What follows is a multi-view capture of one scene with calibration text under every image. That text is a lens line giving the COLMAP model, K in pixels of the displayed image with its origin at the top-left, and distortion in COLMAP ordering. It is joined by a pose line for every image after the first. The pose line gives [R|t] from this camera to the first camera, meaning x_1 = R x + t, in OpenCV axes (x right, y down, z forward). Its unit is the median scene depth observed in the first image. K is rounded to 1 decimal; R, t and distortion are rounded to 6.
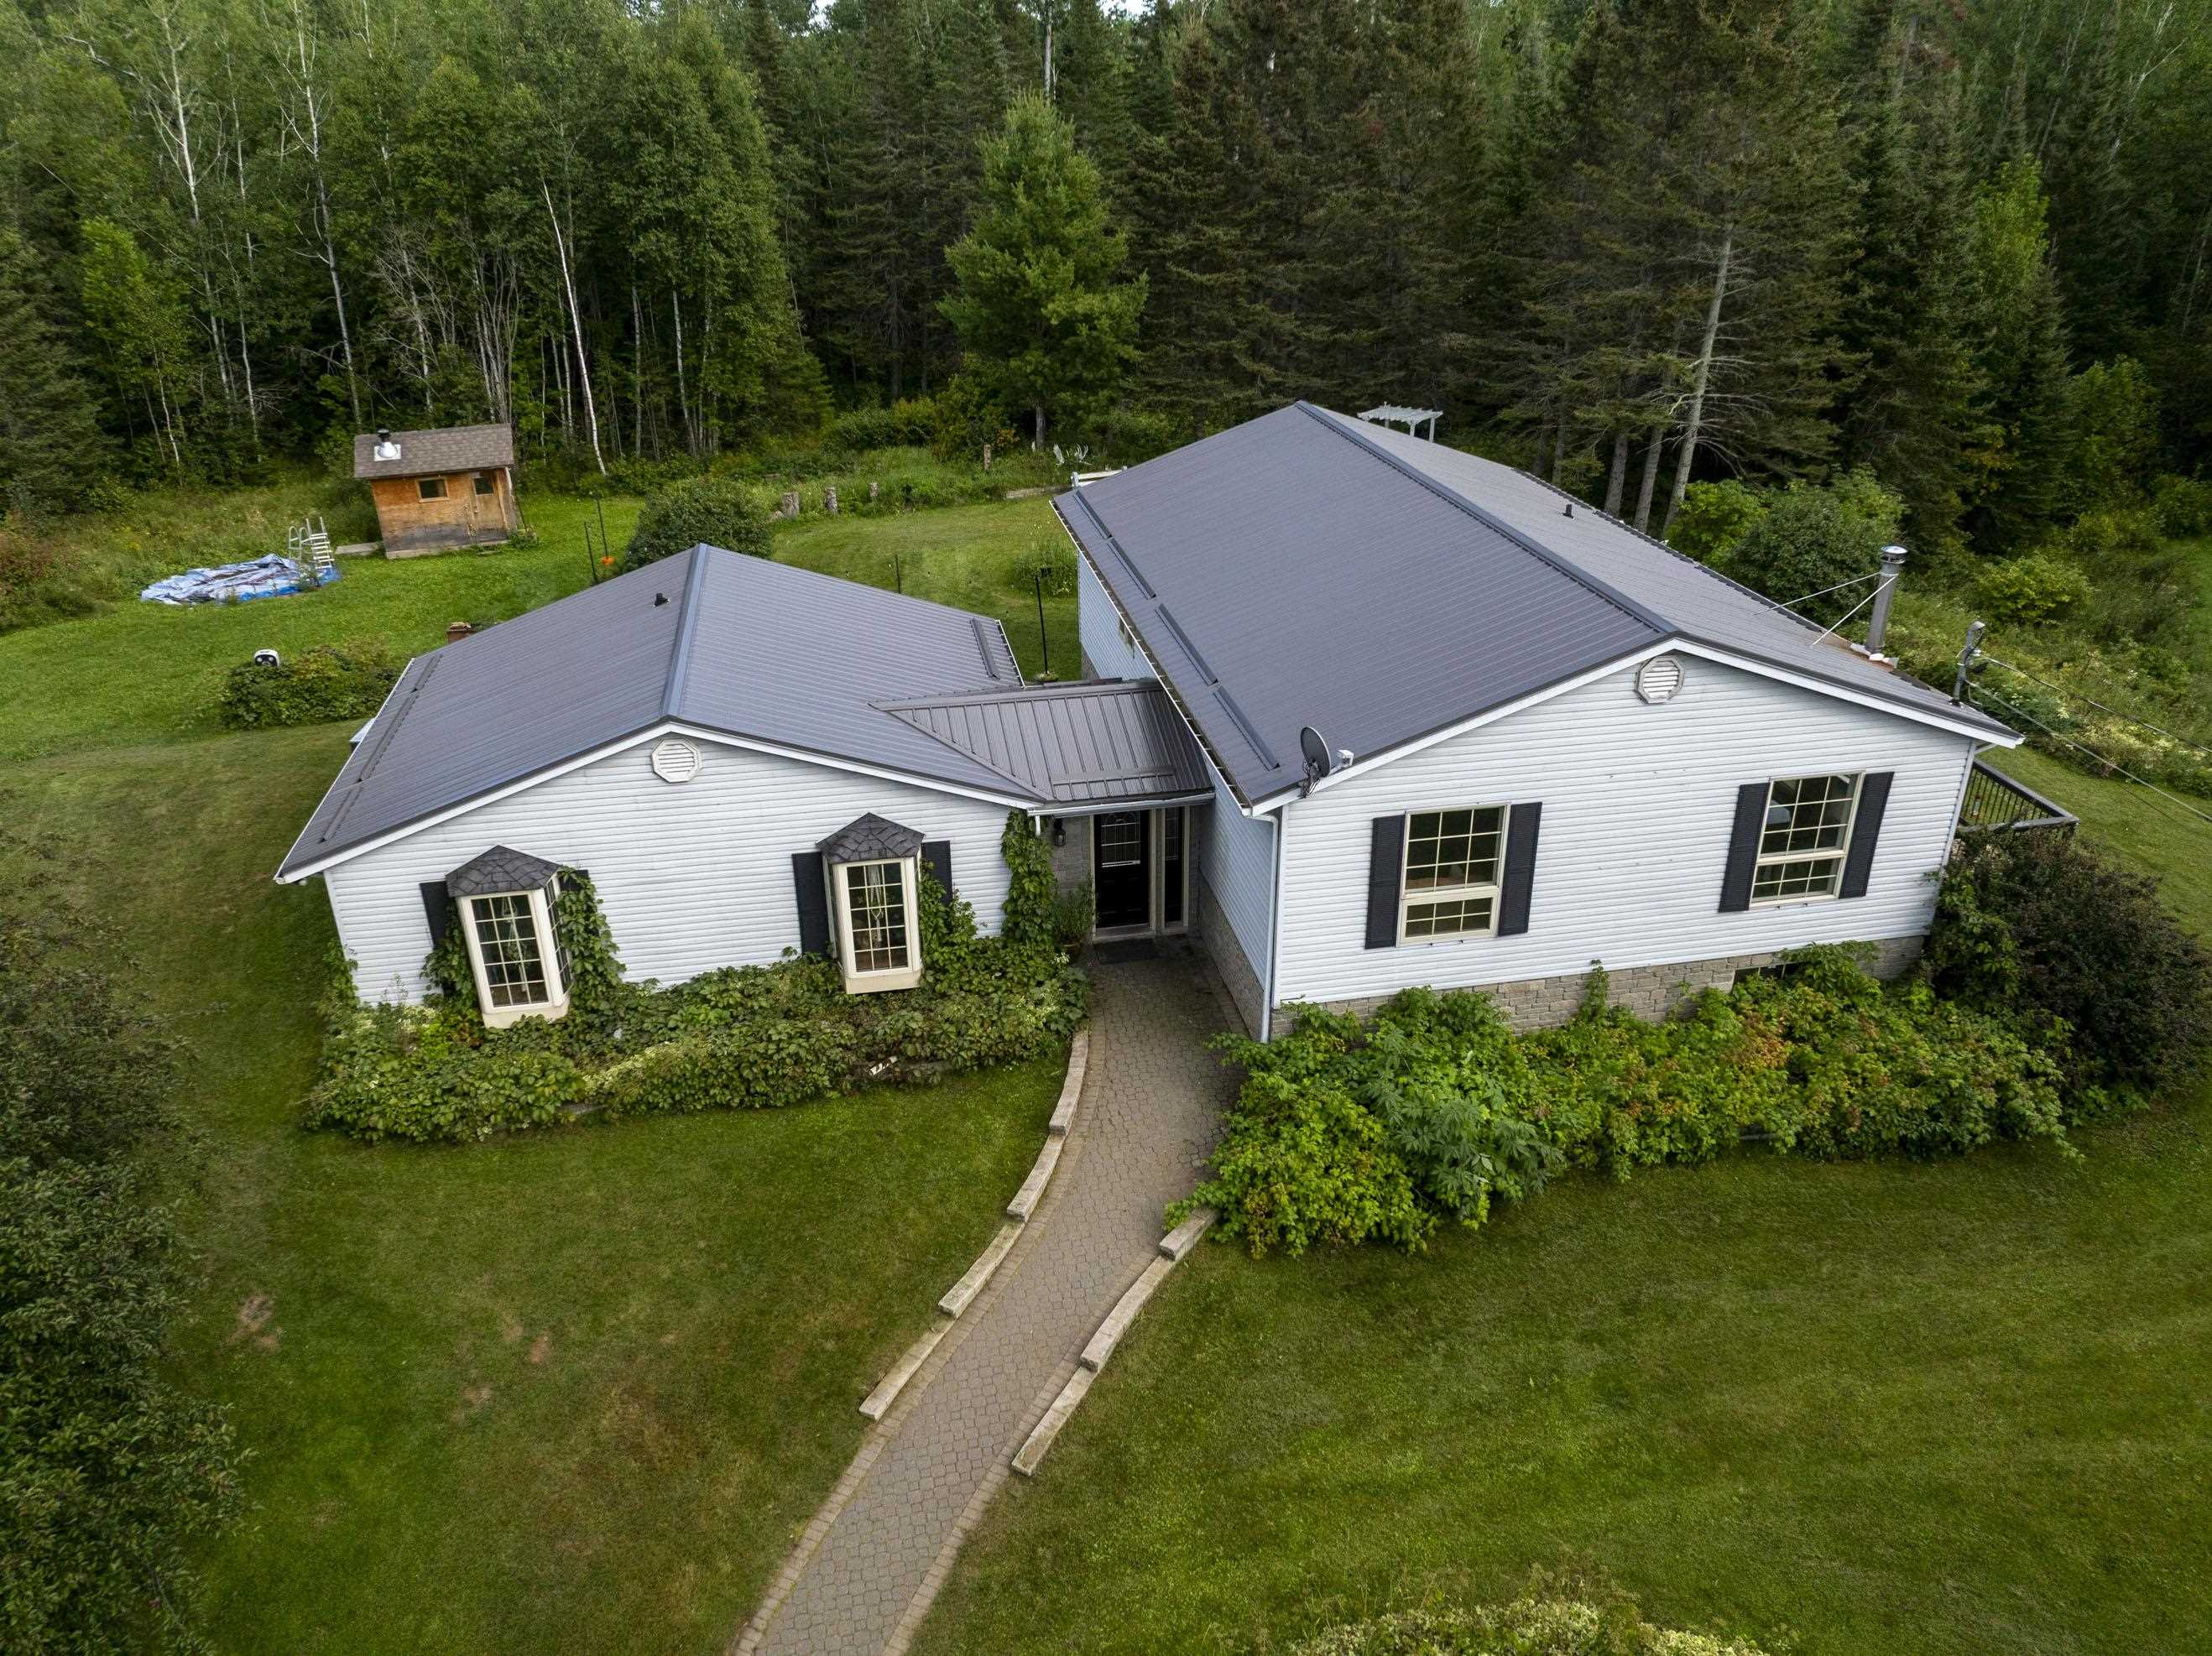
lens RADIAL K [[1554.5, 0, 1111.7], [0, 1554.5, 827.3], [0, 0, 1]] dist [-0.056089, 0.037234]
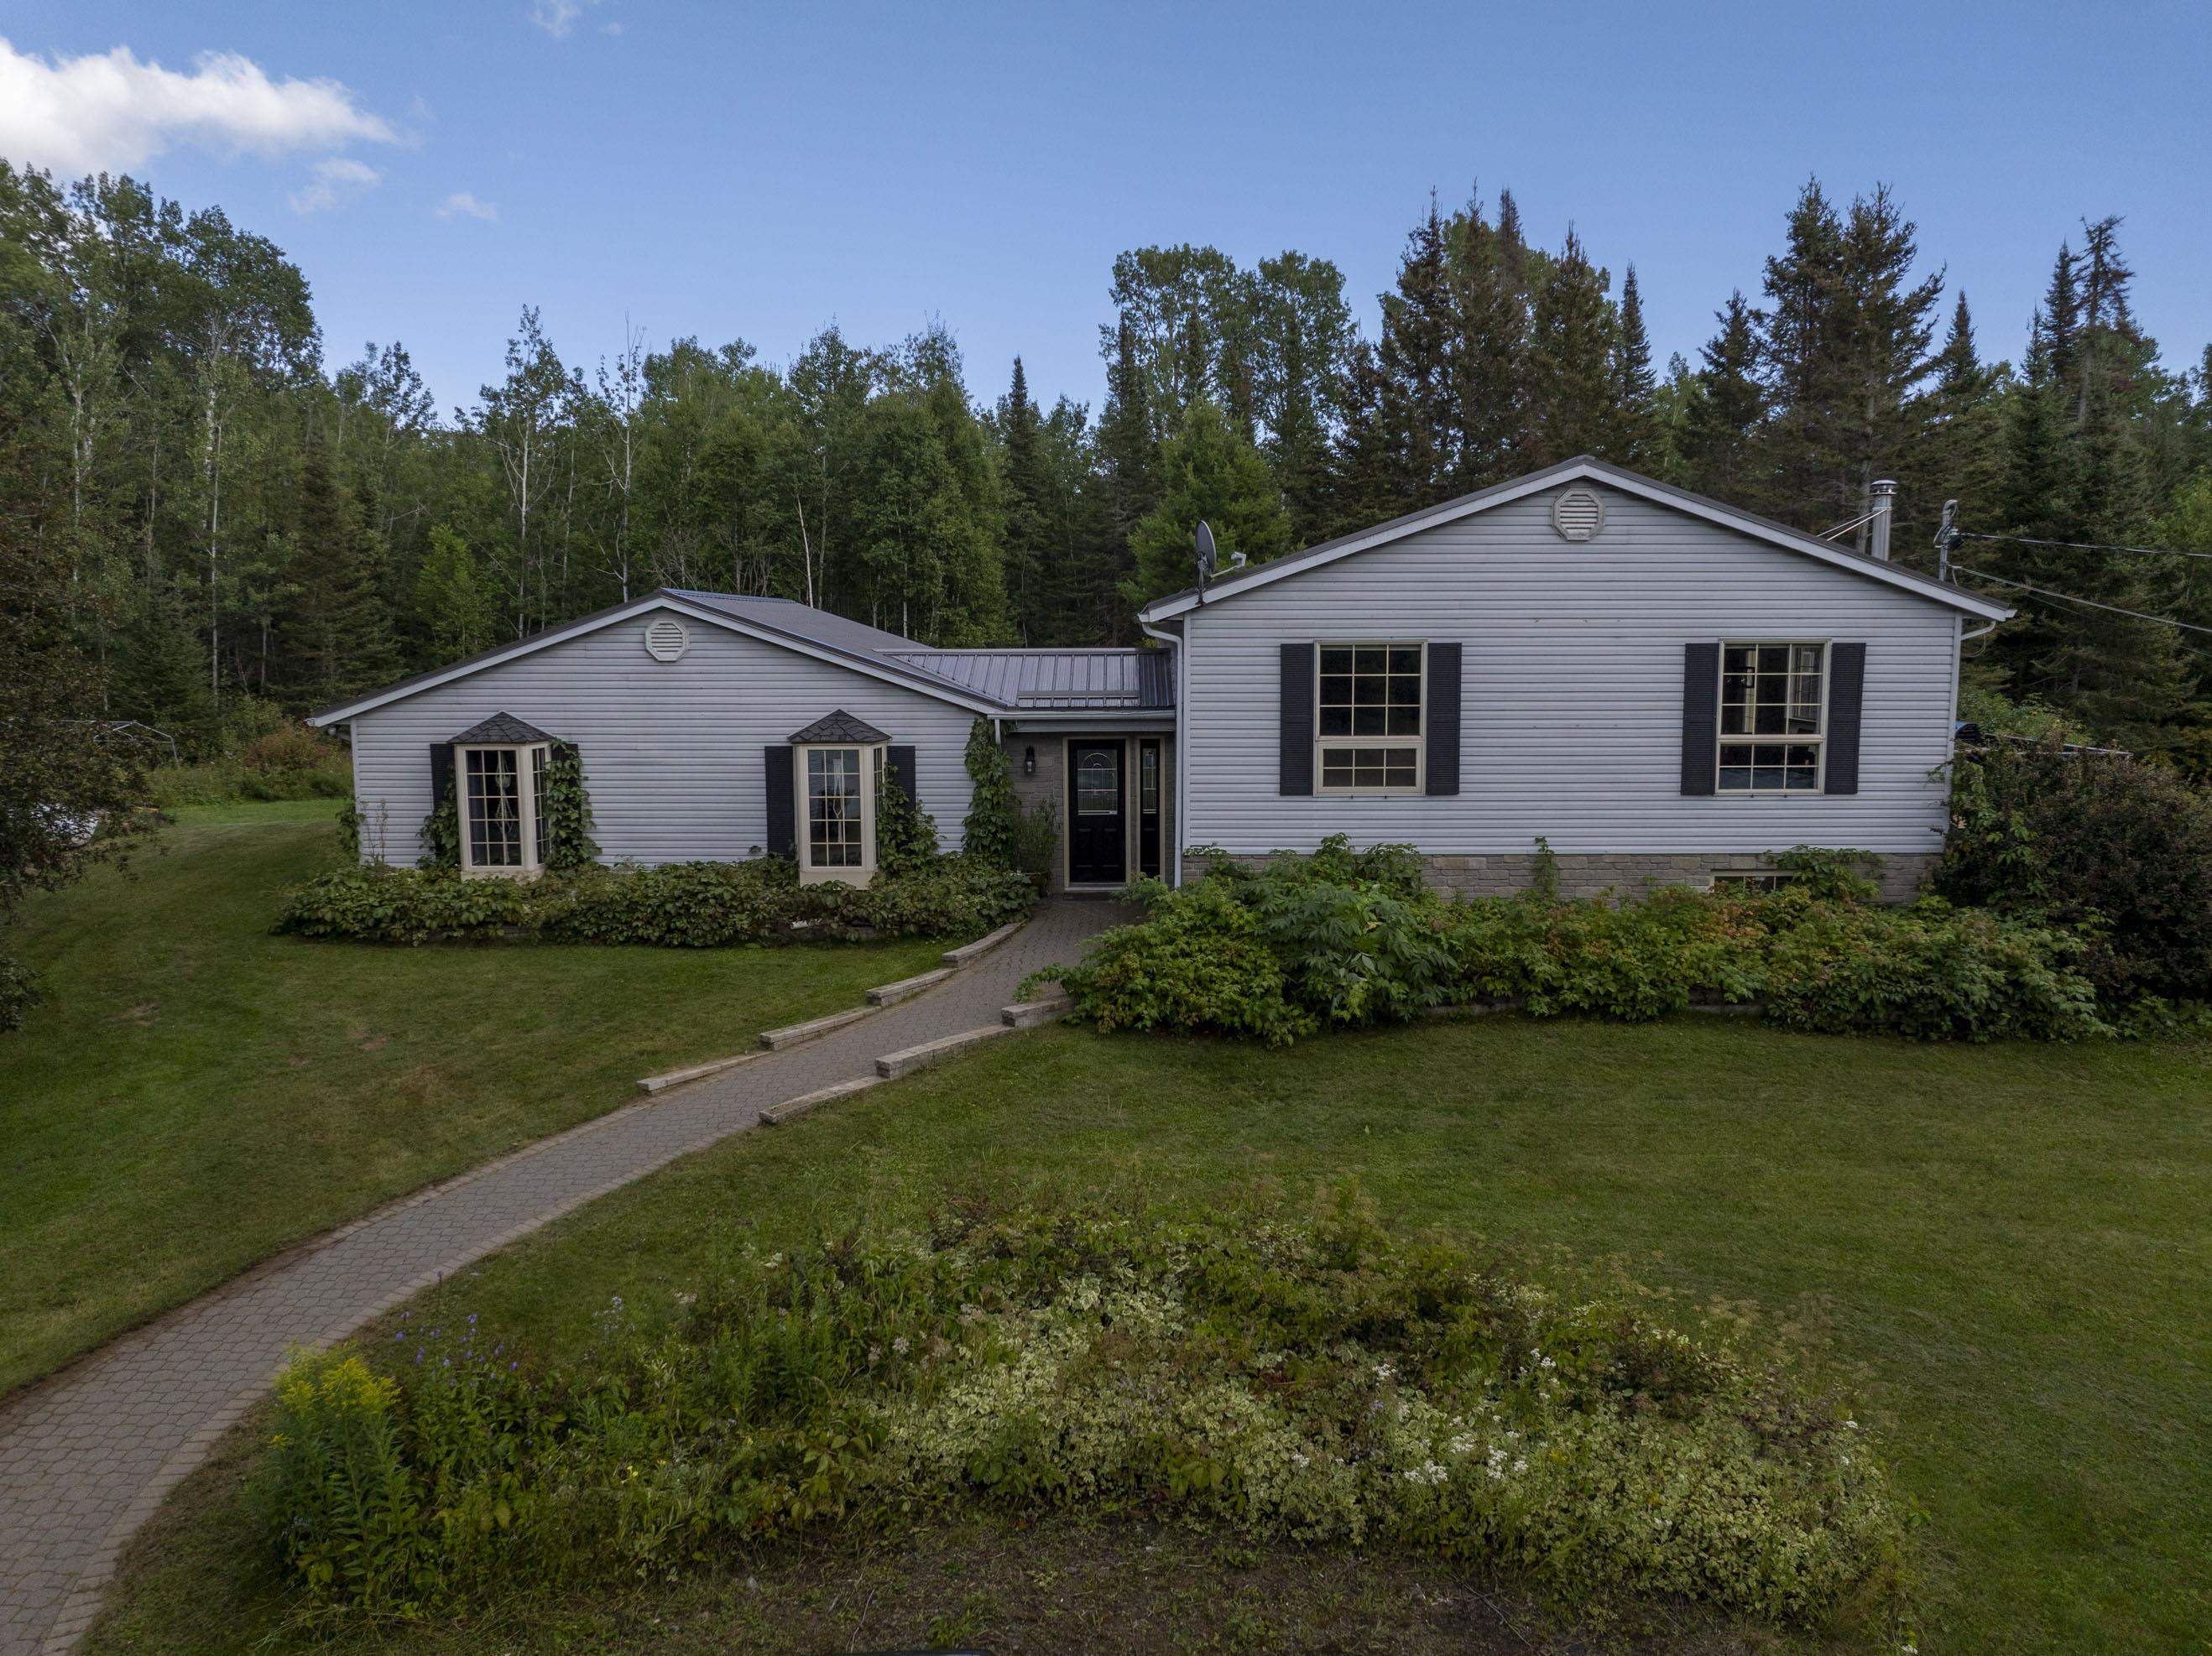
lens RADIAL K [[1557.5, 0, 1106.0], [0, 1557.5, 828.0], [0, 0, 1]] dist [-0.037598, 0.002310]
pose [[0.980371, 0.031077, -0.194698, 0.236679], [-0.090776, 0.947756, -0.305808, 0.387332], [0.175023, 0.317479, 0.931973, 0.081575]]
